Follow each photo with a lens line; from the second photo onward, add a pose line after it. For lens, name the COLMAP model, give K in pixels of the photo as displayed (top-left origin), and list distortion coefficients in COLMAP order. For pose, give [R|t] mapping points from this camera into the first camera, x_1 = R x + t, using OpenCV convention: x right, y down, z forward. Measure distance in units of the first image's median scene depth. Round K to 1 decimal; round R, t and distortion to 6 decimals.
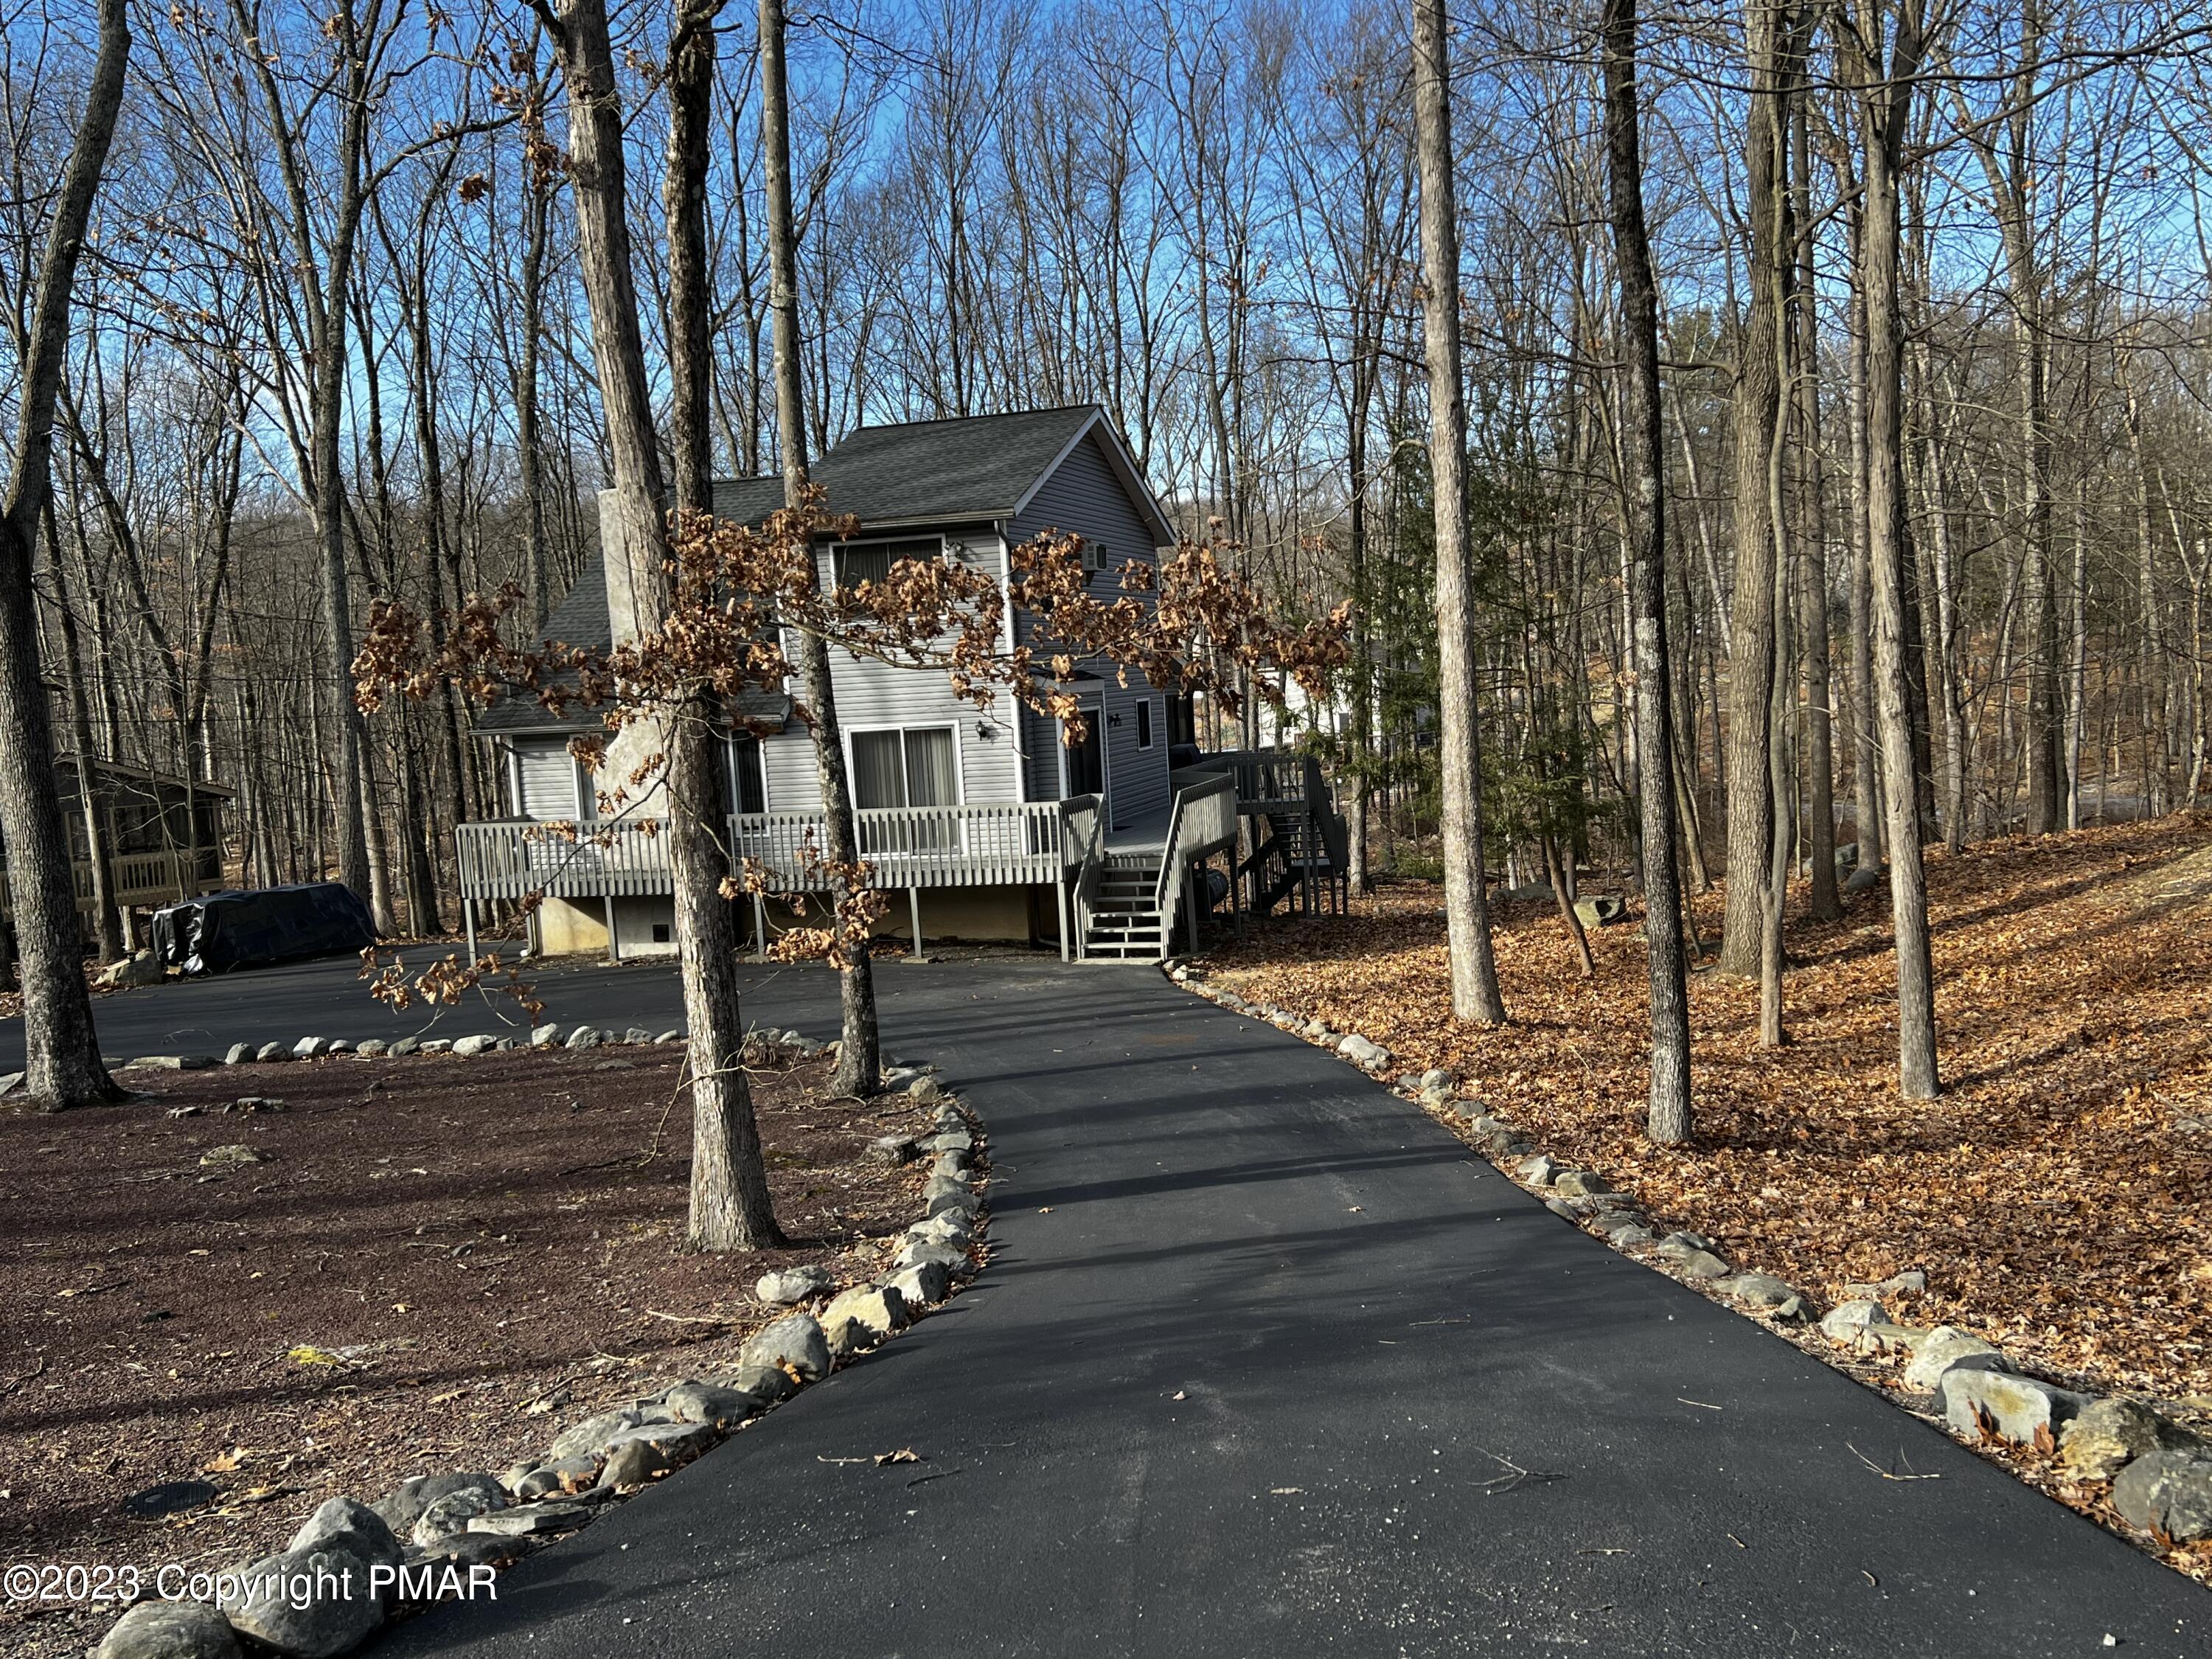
lens RADIAL K [[1947.4, 0, 1119.6], [0, 1947.4, 840.9], [0, 0, 1]] dist [0.107573, -0.036109]
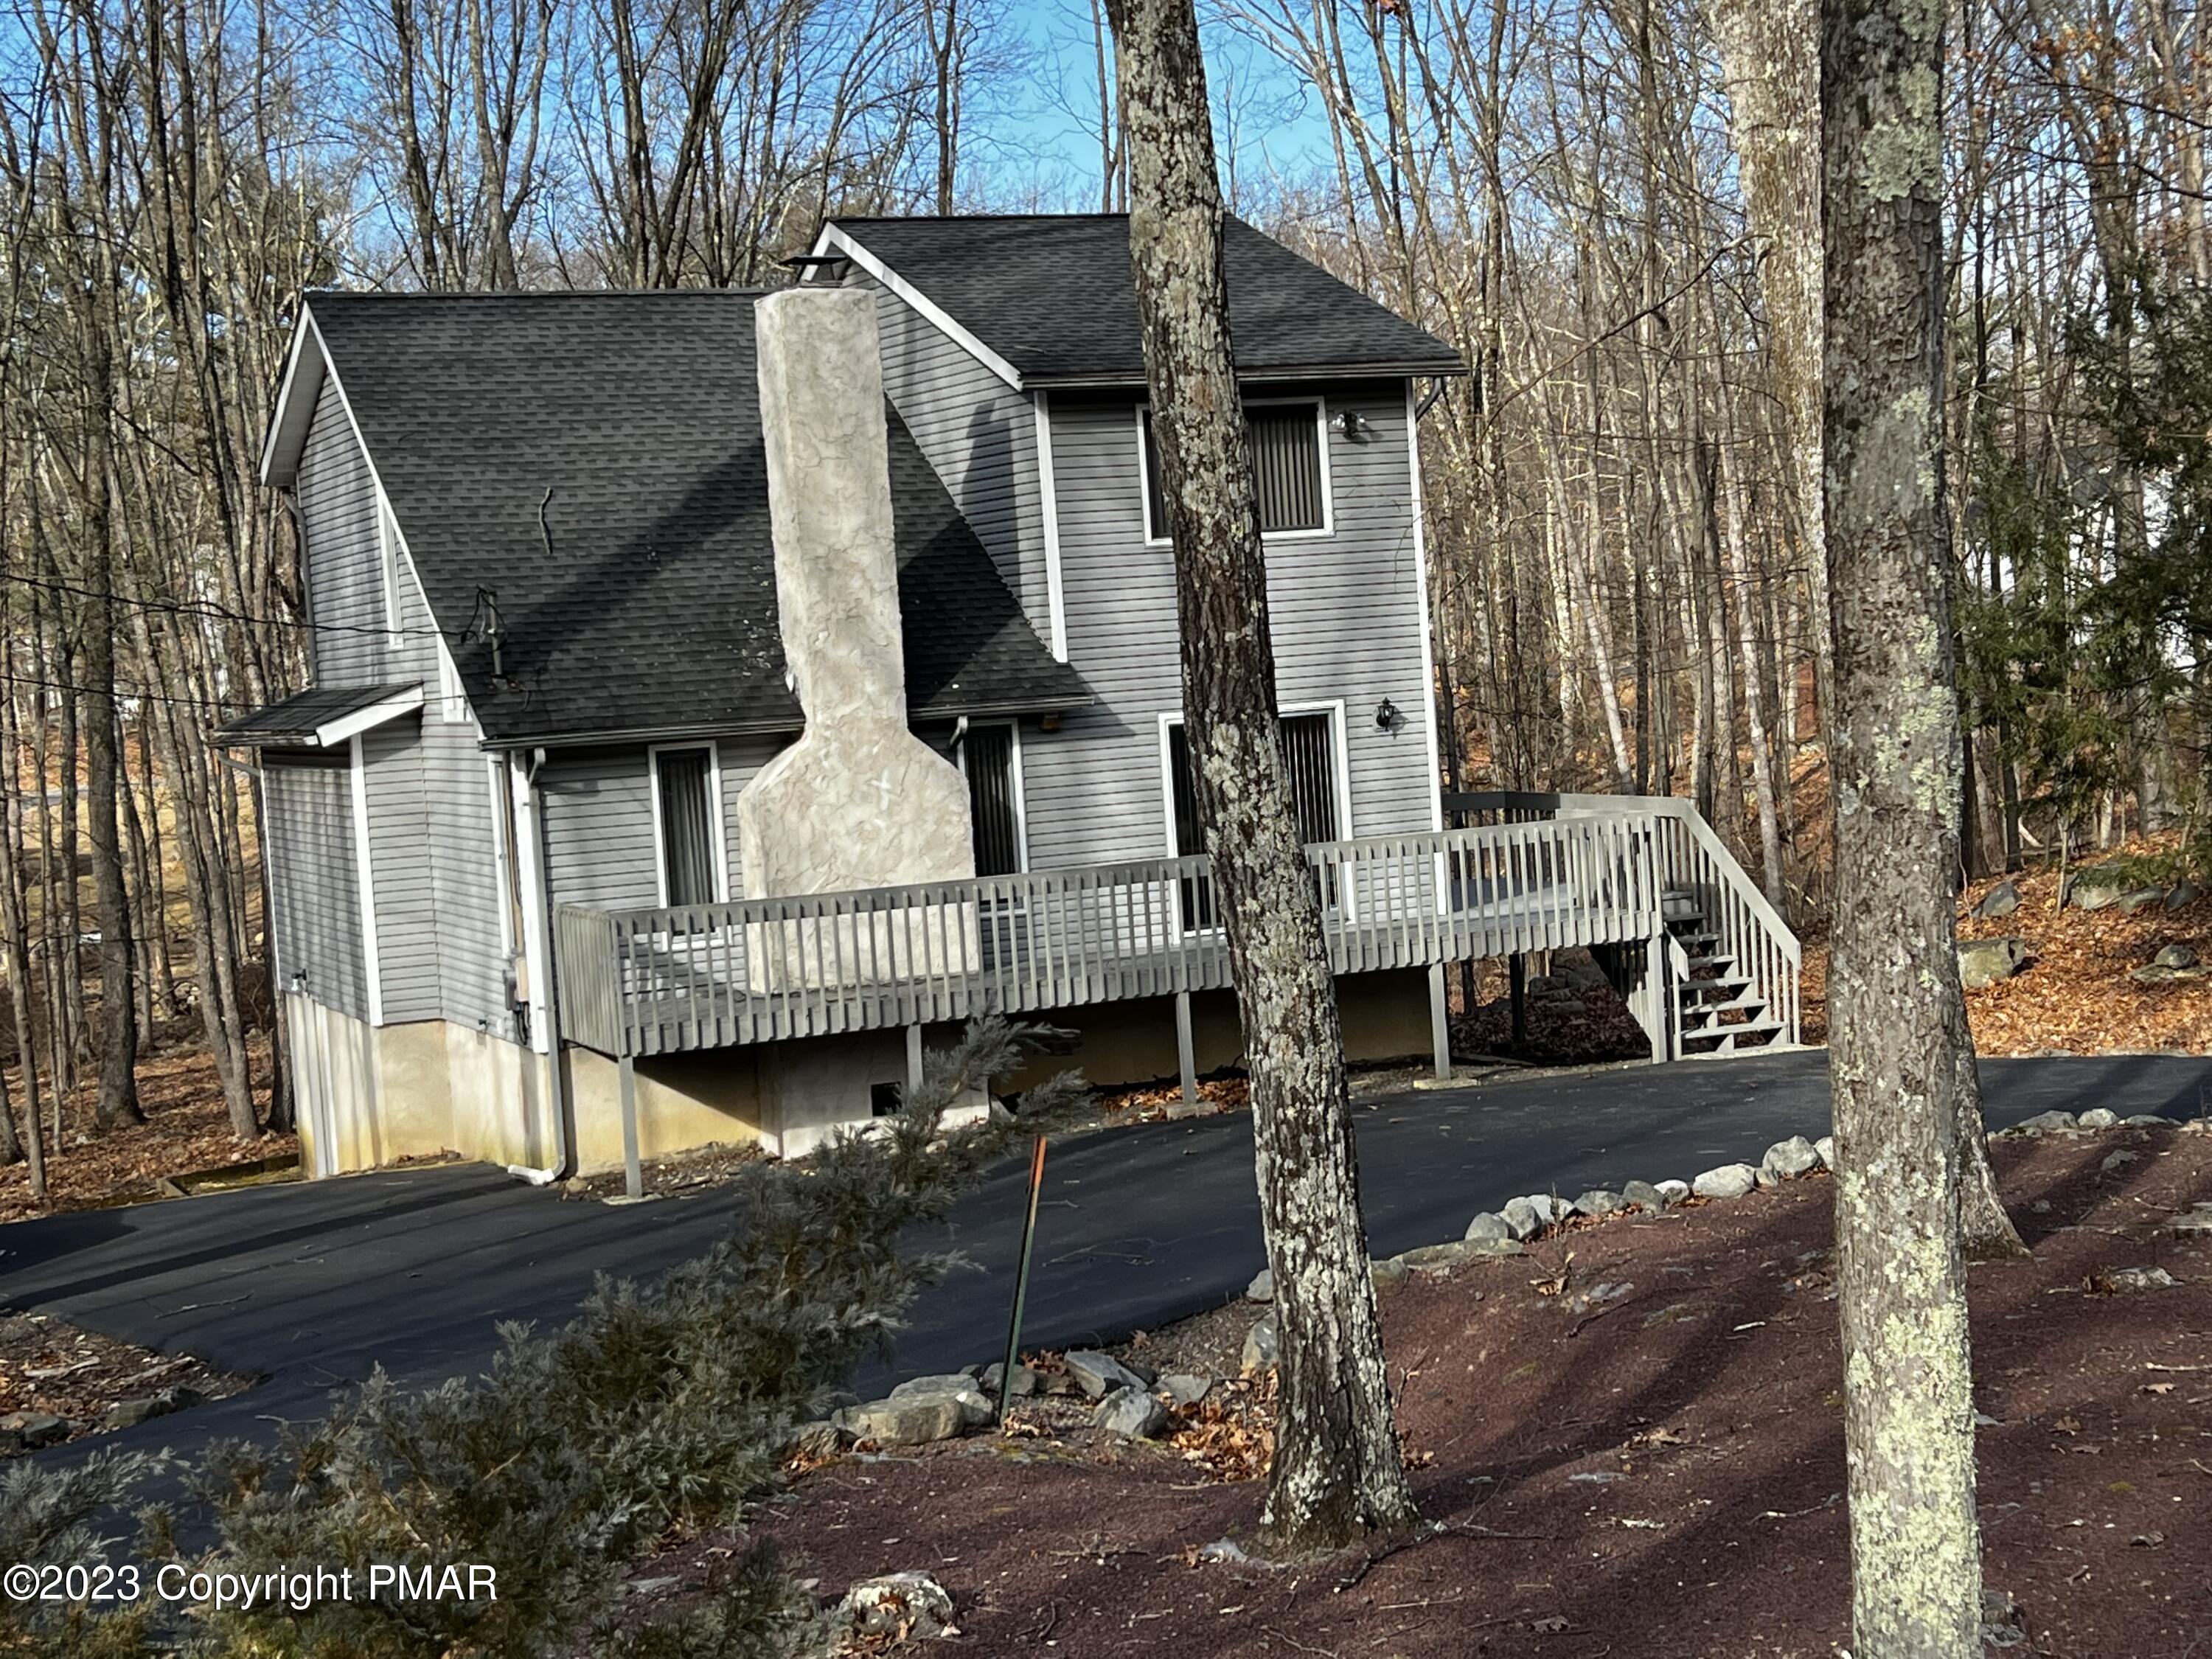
lens RADIAL K [[3379.4, 0, 1122.6], [0, 3379.4, 824.0], [0, 0, 1]] dist [0.112271, 0.000000]
pose [[0.772614, -0.028483, 0.634237, -0.828112], [0.081095, 0.995237, -0.054093, 0.028957], [-0.629676, 0.093227, 0.771244, 0.238039]]
